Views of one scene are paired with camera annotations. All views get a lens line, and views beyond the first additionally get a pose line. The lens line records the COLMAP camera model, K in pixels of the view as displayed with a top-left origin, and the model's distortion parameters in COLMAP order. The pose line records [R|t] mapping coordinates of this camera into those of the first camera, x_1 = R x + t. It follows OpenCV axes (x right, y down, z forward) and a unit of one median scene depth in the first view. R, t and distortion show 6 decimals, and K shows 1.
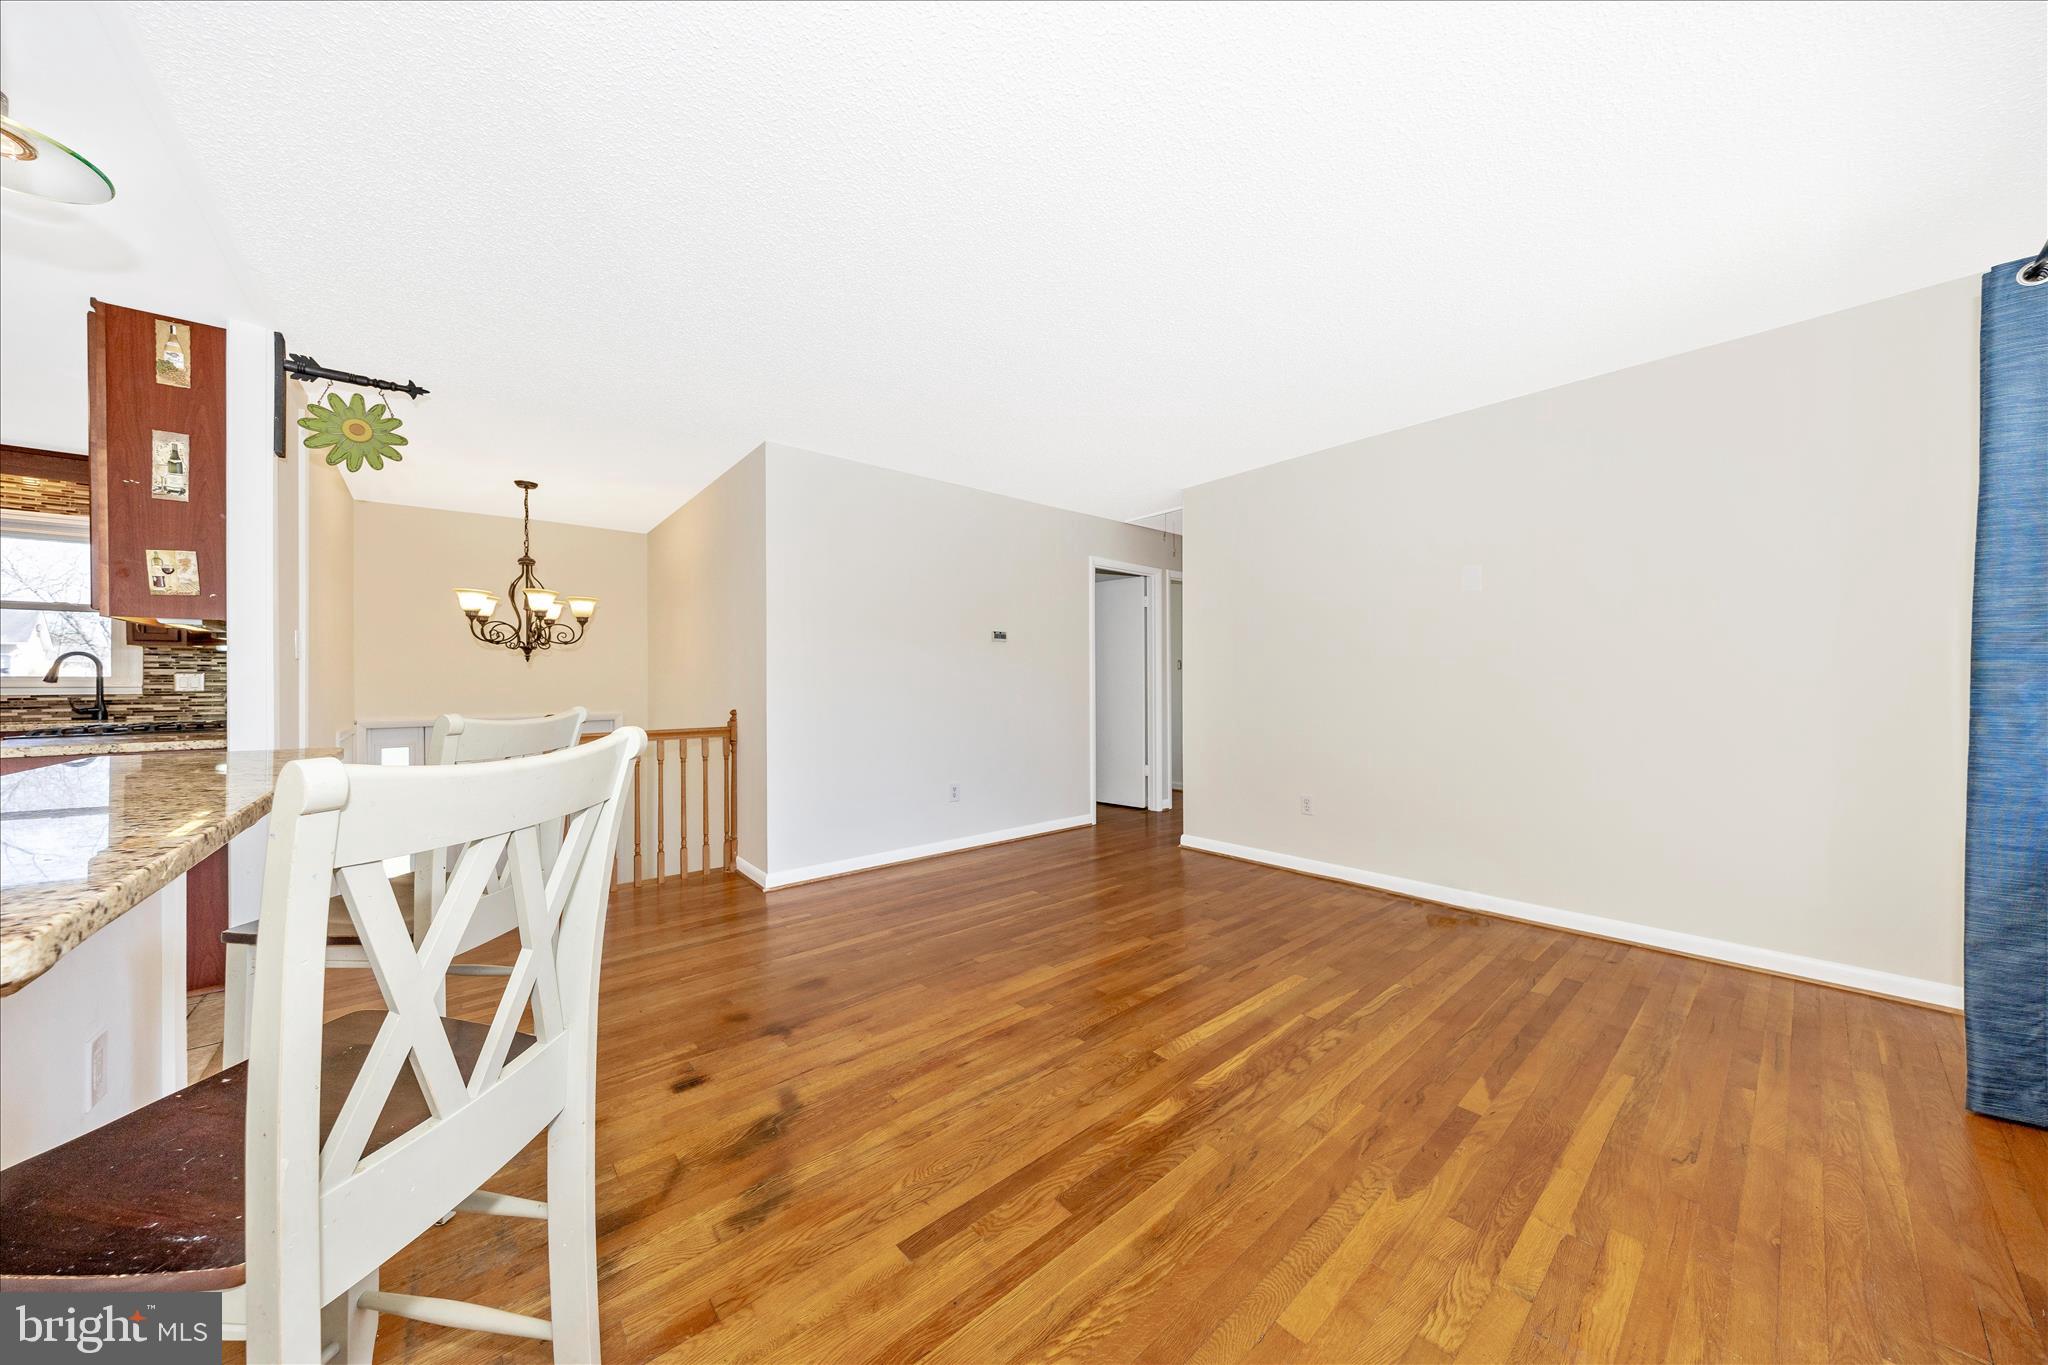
lens RADIAL K [[682.9, 0, 1026.1], [0, 682.9, 681.3], [0, 0, 1]] dist [-0.000713, -0.000054]
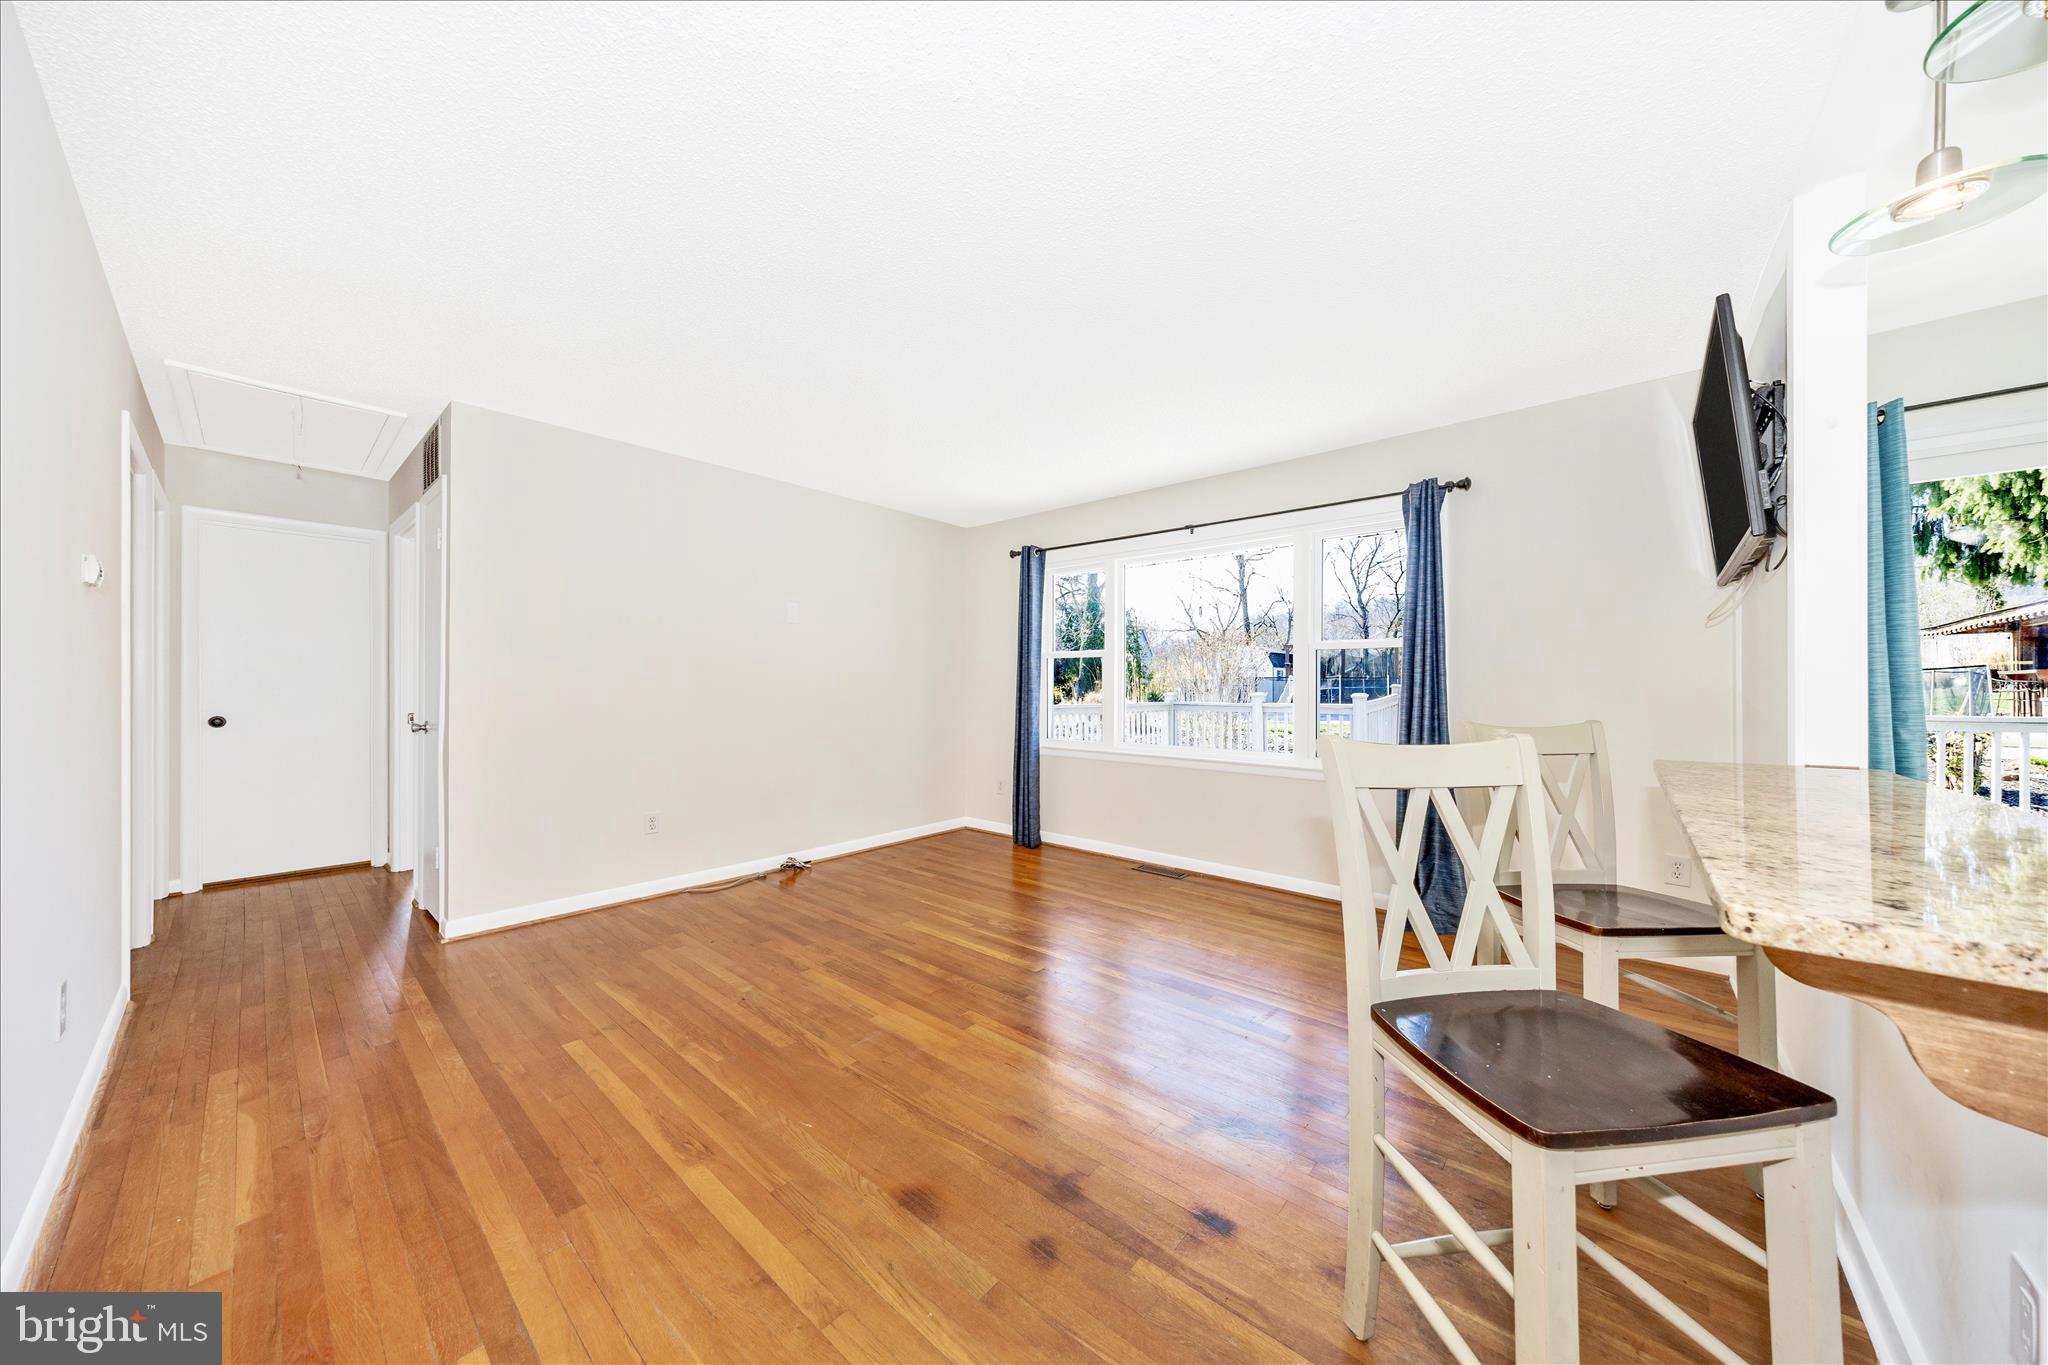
lens RADIAL K [[682.9, 0, 1034.6], [0, 682.9, 676.6], [0, 0, 1]] dist [-0.000713, -0.000054]
pose [[-0.142329, 0.013851, 0.989722, -0.867755], [0.008375, 0.999883, -0.012789, -0.002501], [-0.989784, 0.006469, -0.142428, 0.927208]]
